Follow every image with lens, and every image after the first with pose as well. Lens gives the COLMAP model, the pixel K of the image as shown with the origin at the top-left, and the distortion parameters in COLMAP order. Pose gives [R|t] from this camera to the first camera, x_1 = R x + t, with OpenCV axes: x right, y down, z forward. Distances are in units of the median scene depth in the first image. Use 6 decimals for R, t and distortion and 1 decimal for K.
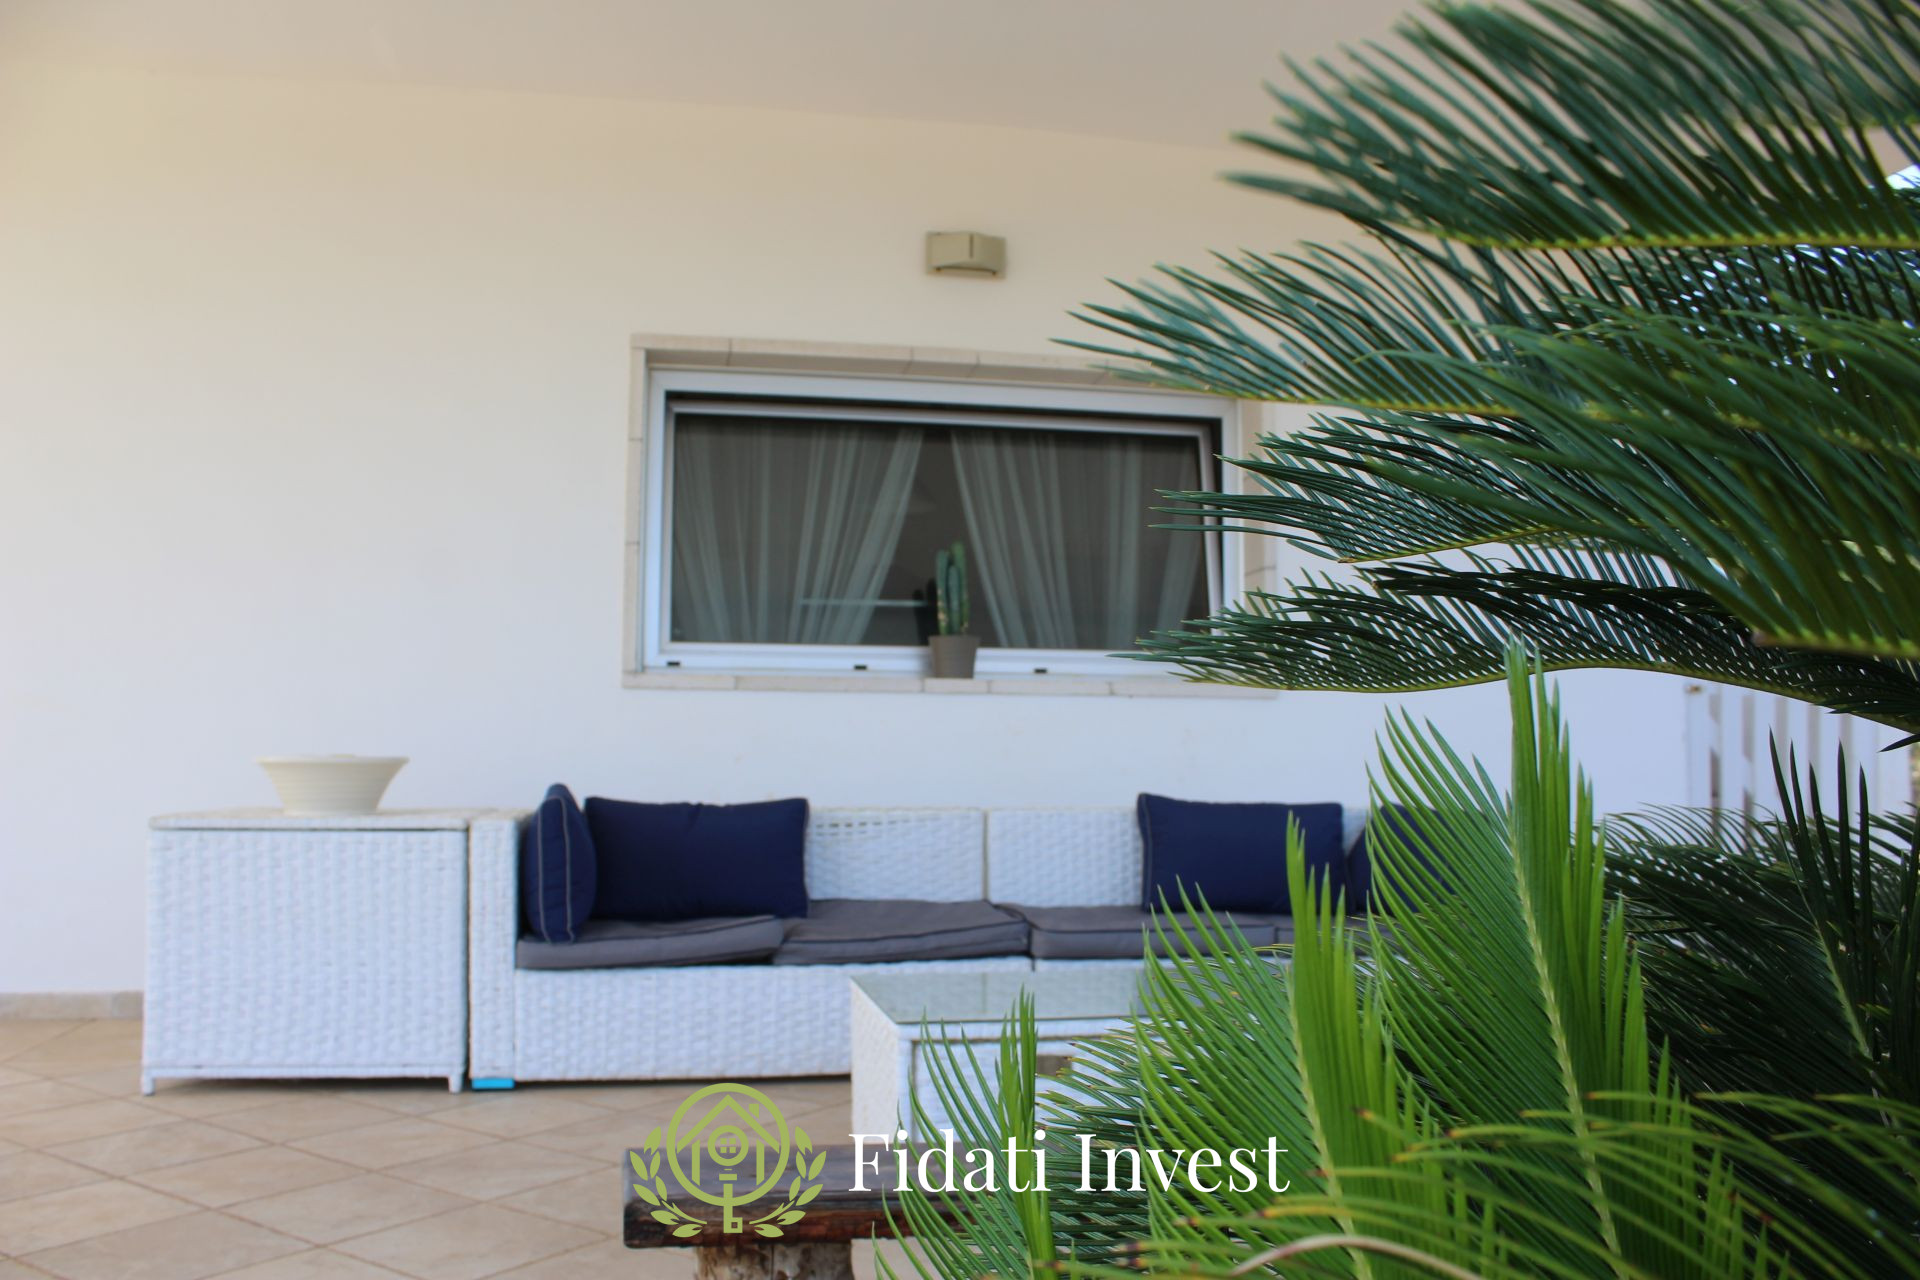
lens RADIAL K [[1591.5, 0, 962.2], [0, 1591.5, 643.5], [0, 0, 1]] dist [-0.163936, 0.147388]
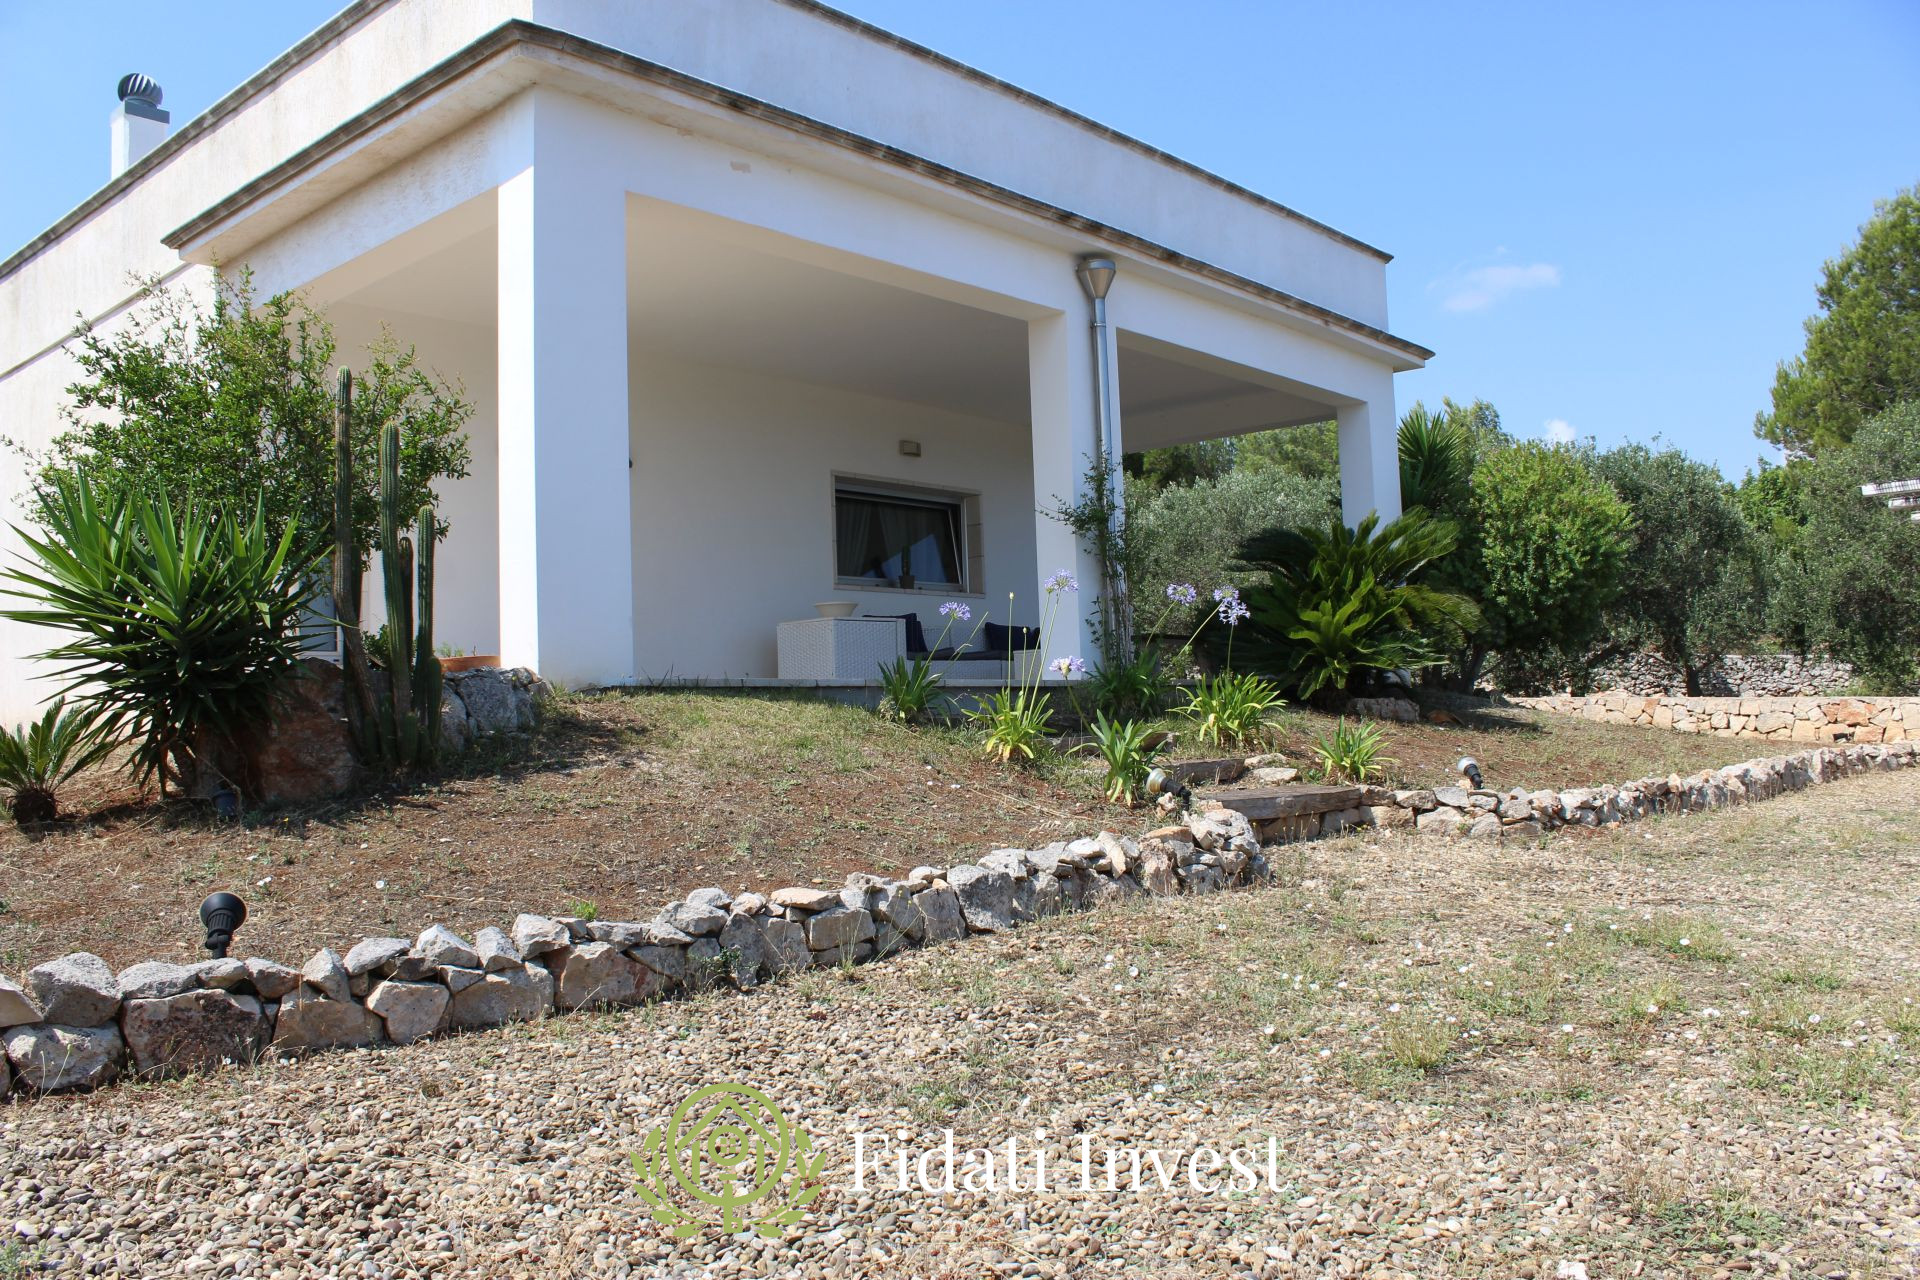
lens RADIAL K [[1591.5, 0, 945.0], [0, 1591.5, 667.4], [0, 0, 1]] dist [-0.163936, 0.147388]
pose [[0.778147, 0.004669, 0.628065, -1.830955], [-0.020741, 0.999618, 0.018266, 0.110641], [-0.627740, -0.027240, 0.777946, -1.393544]]
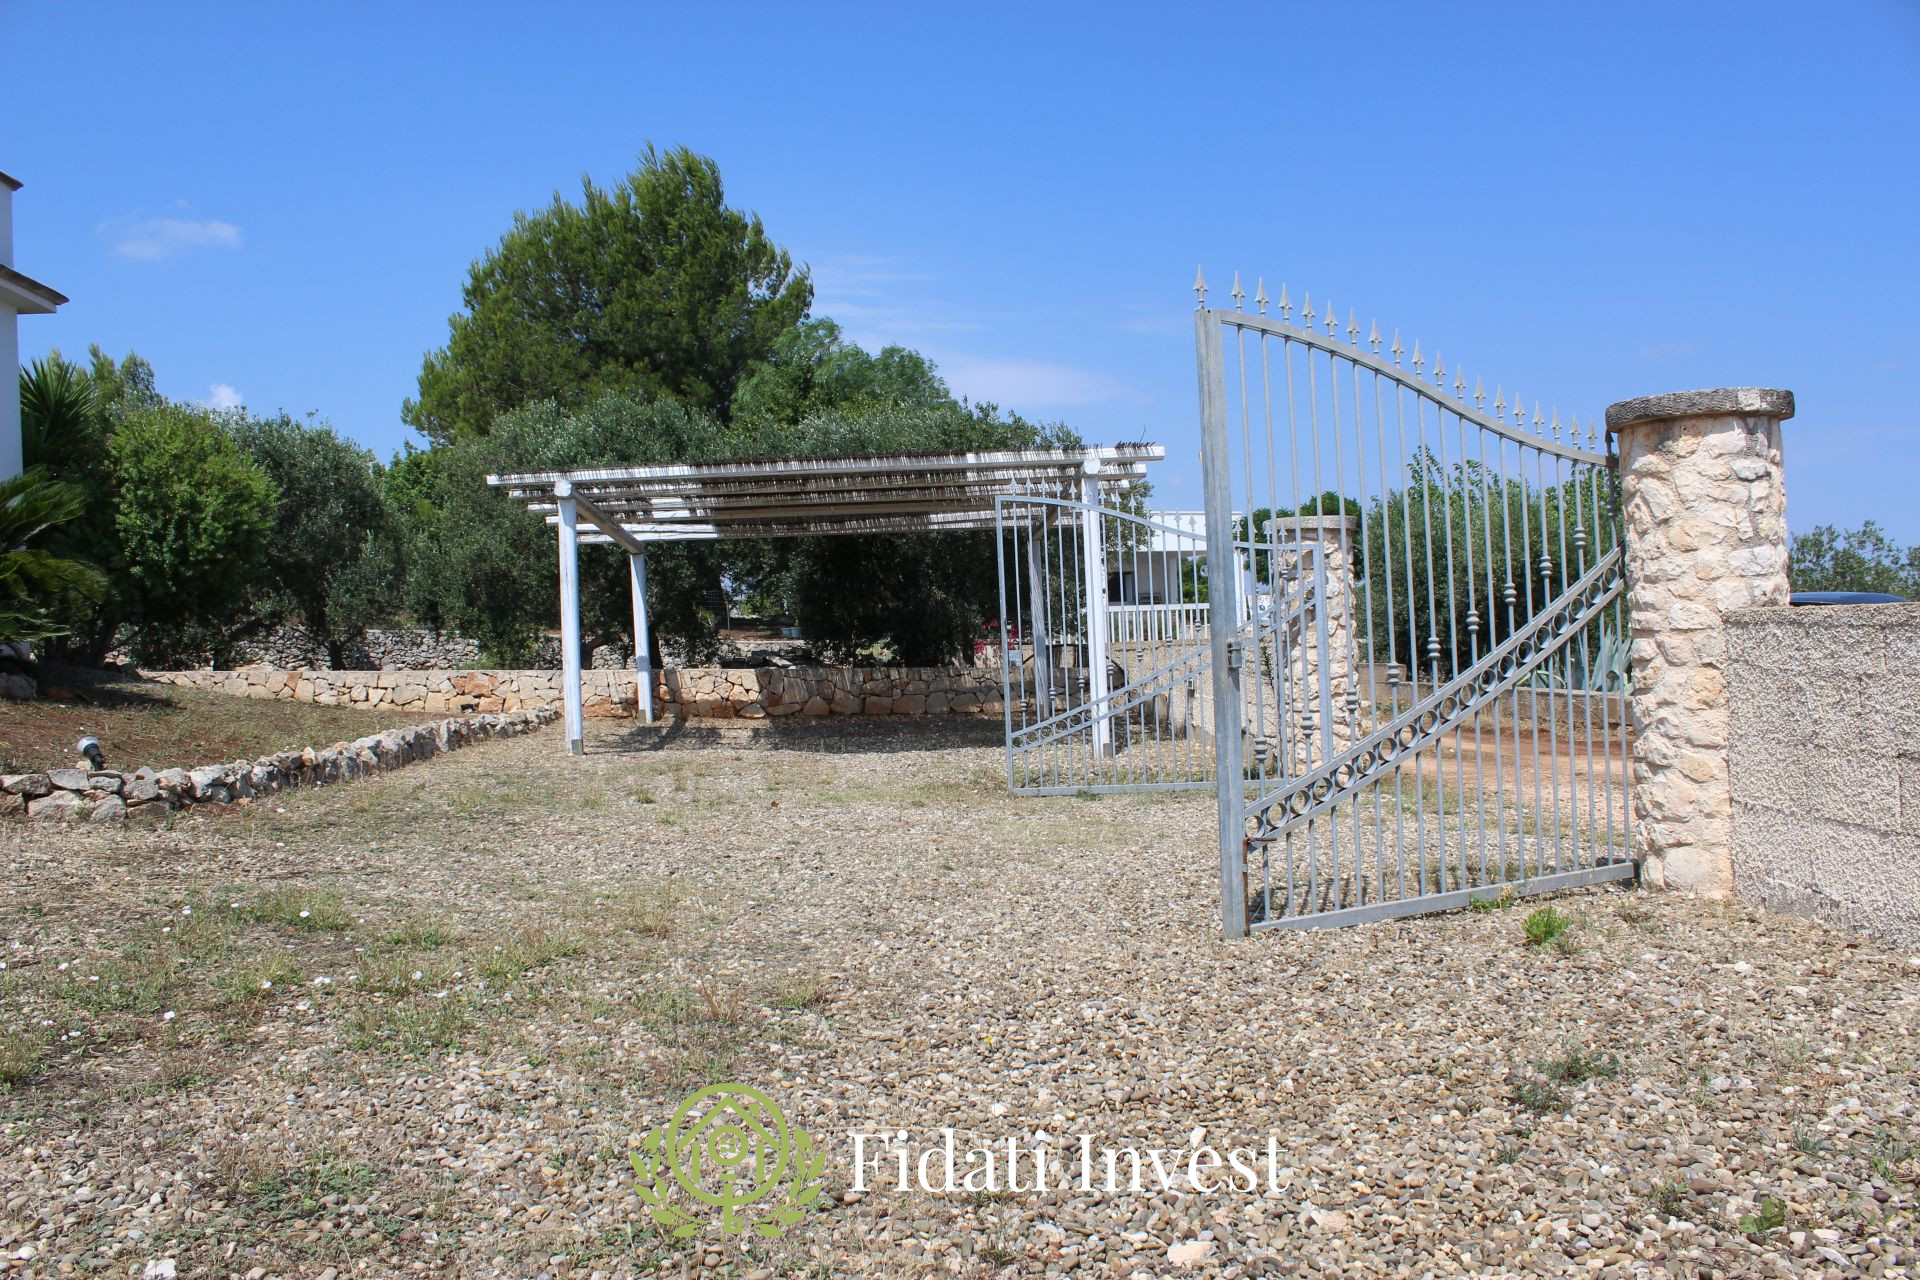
lens RADIAL K [[1591.5, 0, 963.9], [0, 1591.5, 668.1], [0, 0, 1]] dist [-0.163936, 0.147388]
pose [[0.070501, -0.008967, 0.997471, -1.812542], [-0.037284, 0.999237, 0.011618, 0.106337], [-0.996815, -0.038009, 0.070113, -1.426127]]
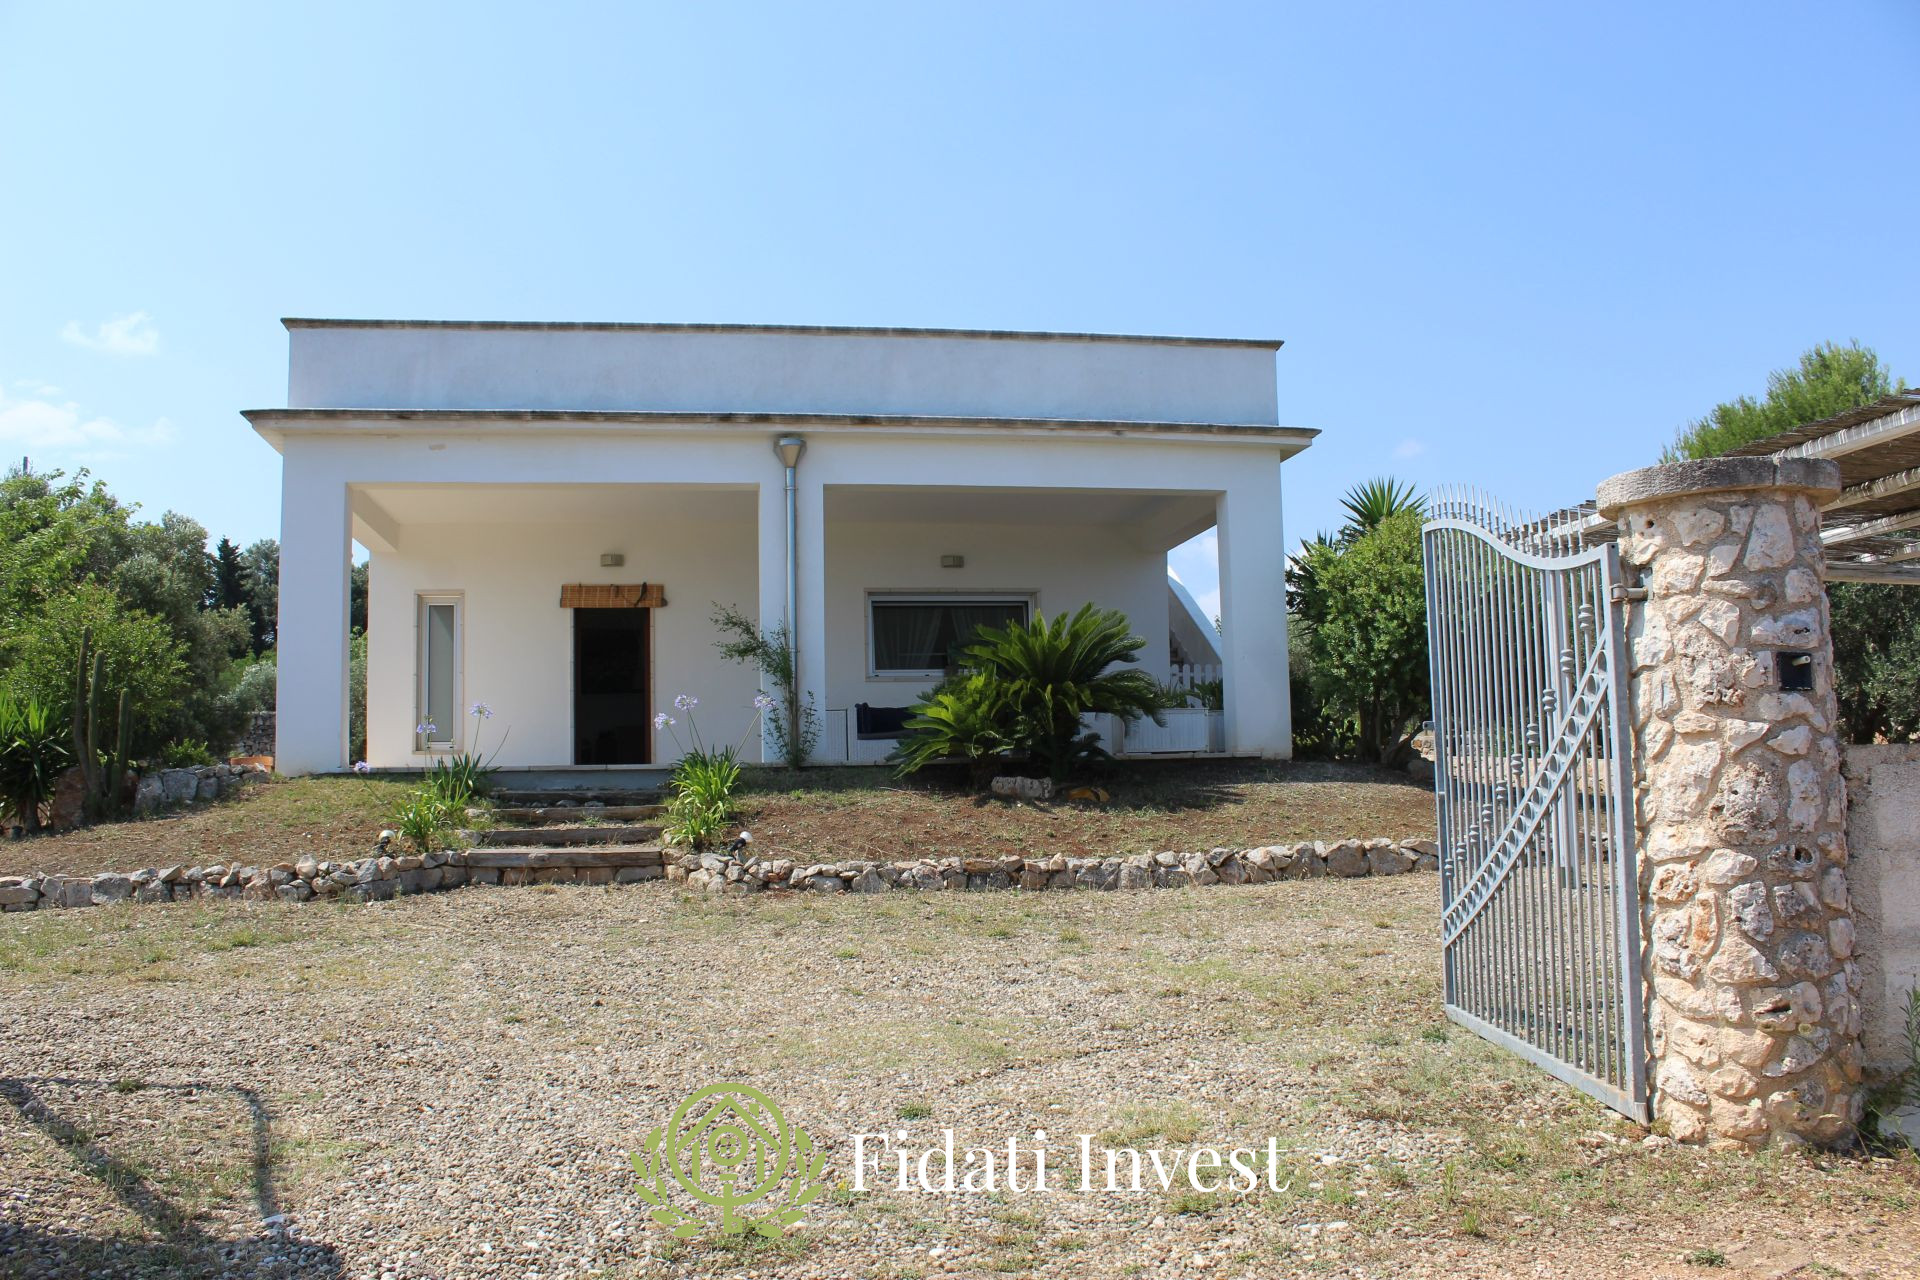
lens RADIAL K [[1591.5, 0, 953.5], [0, 1591.5, 645.8], [0, 0, 1]] dist [-0.163936, 0.147388]
pose [[0.999860, -0.016613, -0.002046, 0.008145], [0.016578, 0.999738, -0.015783, 0.005444], [0.002308, 0.015747, 0.999873, -2.670091]]
